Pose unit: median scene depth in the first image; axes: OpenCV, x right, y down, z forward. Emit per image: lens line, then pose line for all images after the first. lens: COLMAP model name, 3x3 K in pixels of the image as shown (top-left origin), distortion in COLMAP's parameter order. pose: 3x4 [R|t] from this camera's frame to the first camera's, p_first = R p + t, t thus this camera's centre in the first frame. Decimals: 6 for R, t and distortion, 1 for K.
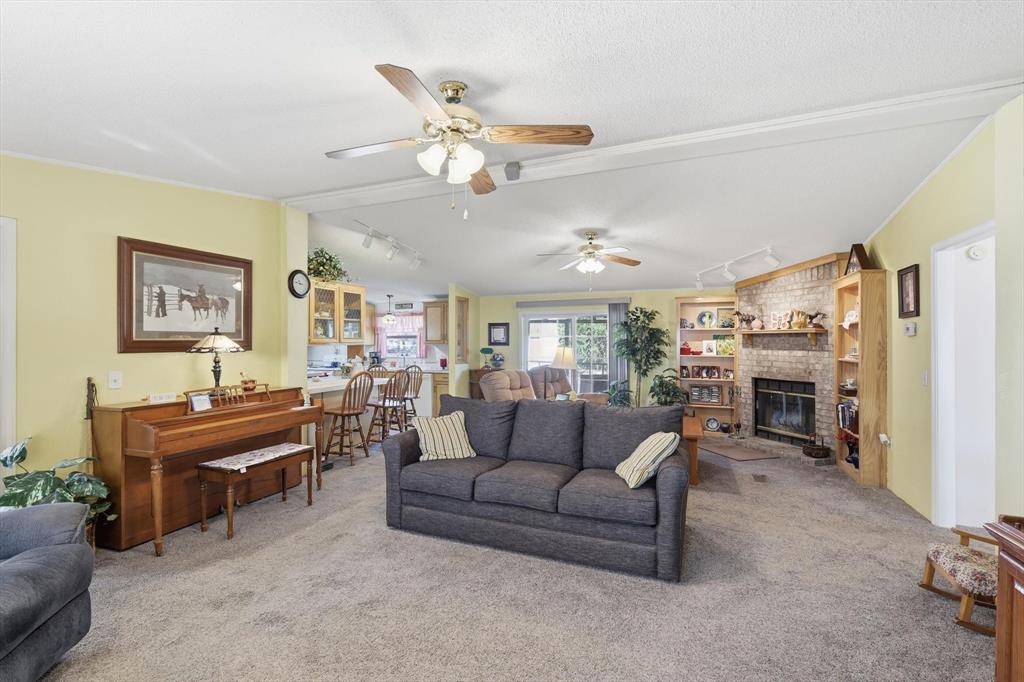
lens RADIAL K [[453.4, 0, 513.7], [0, 453.4, 340.3], [0, 0, 1]] dist [0.001077, 0.001837]
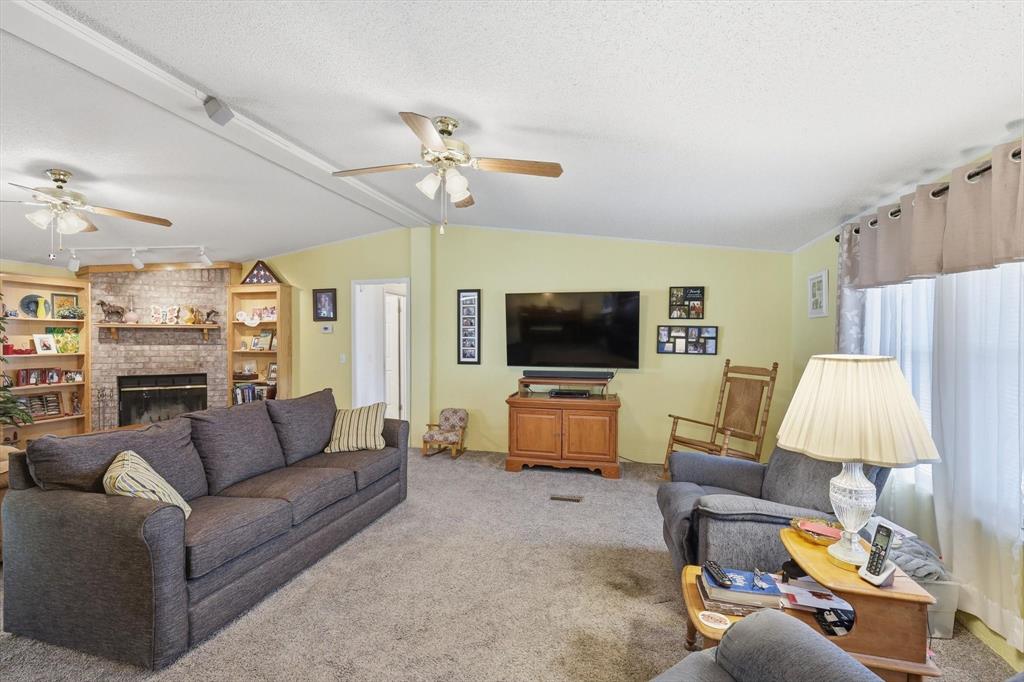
lens RADIAL K [[453.4, 0, 516.5], [0, 453.4, 343.0], [0, 0, 1]] dist [0.001077, 0.001837]
pose [[-0.133278, -0.013068, 0.990993, -0.549162], [-0.004992, 0.999909, 0.012514, 0.001482], [-0.991066, -0.003279, -0.133331, 0.401560]]
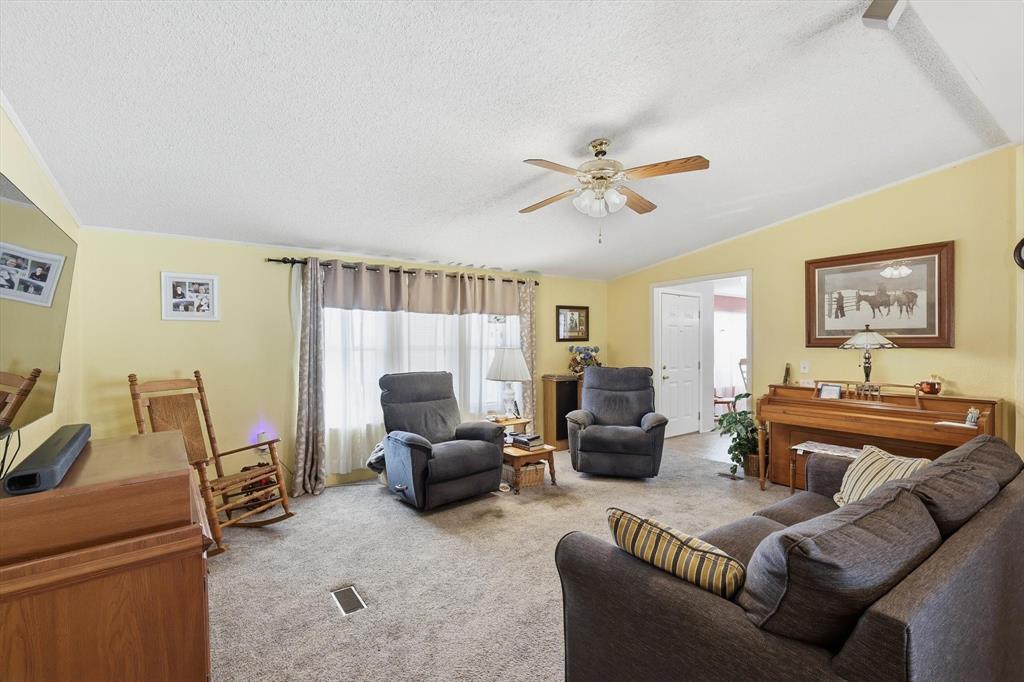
lens RADIAL K [[453.4, 0, 516.3], [0, 453.4, 345.9], [0, 0, 1]] dist [0.001077, 0.001837]
pose [[-0.530894, 0.010463, -0.847374, 0.453886], [0.008299, 0.999940, 0.007148, 0.004355], [0.847398, -0.003237, -0.530949, 0.612883]]
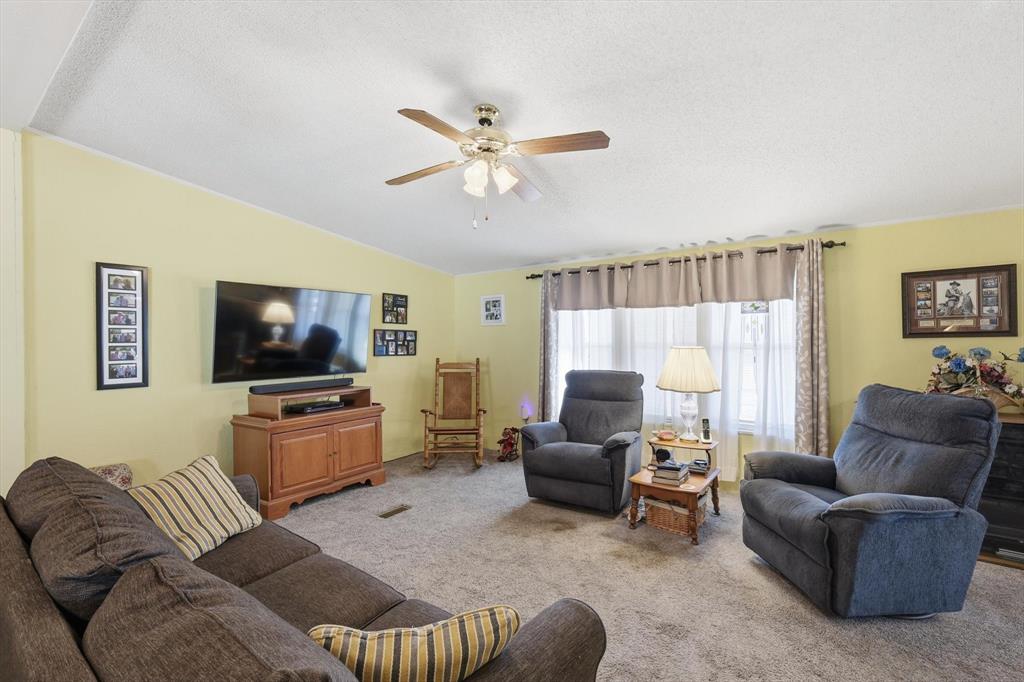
lens RADIAL K [[453.4, 0, 517.4], [0, 453.4, 342.5], [0, 0, 1]] dist [0.001077, 0.001837]
pose [[-0.969955, 0.006612, 0.243194, -0.194155], [0.008113, 0.999954, 0.005171, 0.001354], [-0.243149, 0.006989, -0.969964, 0.847115]]
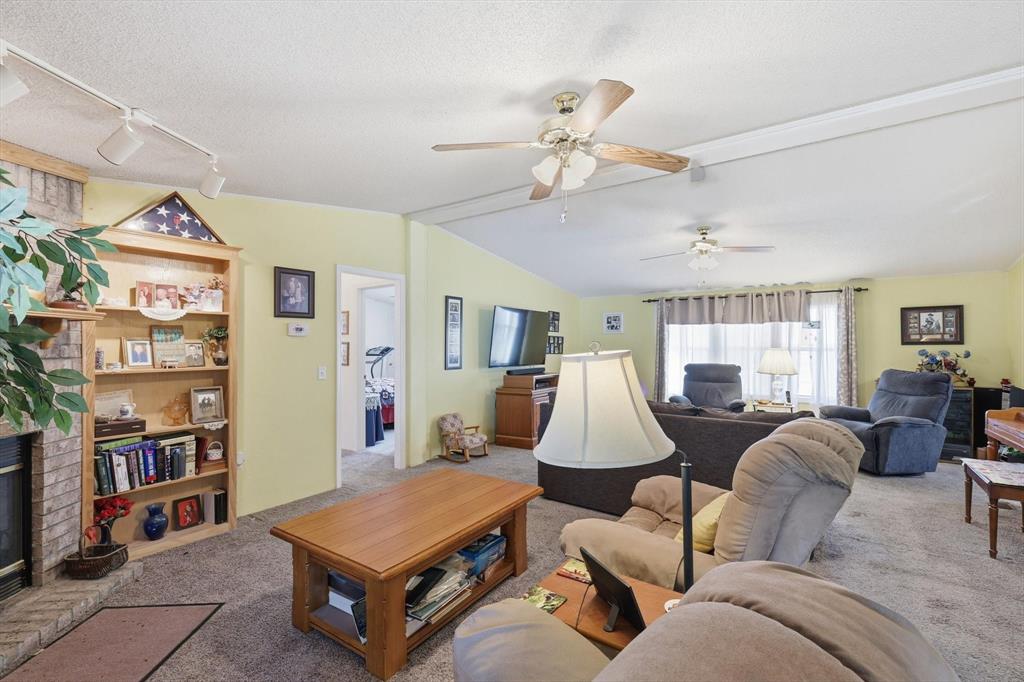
lens RADIAL K [[453.4, 0, 516.6], [0, 453.4, 342.1], [0, 0, 1]] dist [0.001077, 0.001837]
pose [[-0.978053, -0.001089, 0.208354, 0.124815], [-0.002935, 0.999959, -0.008552, 0.008468], [-0.208337, -0.008976, -0.978016, 1.378704]]
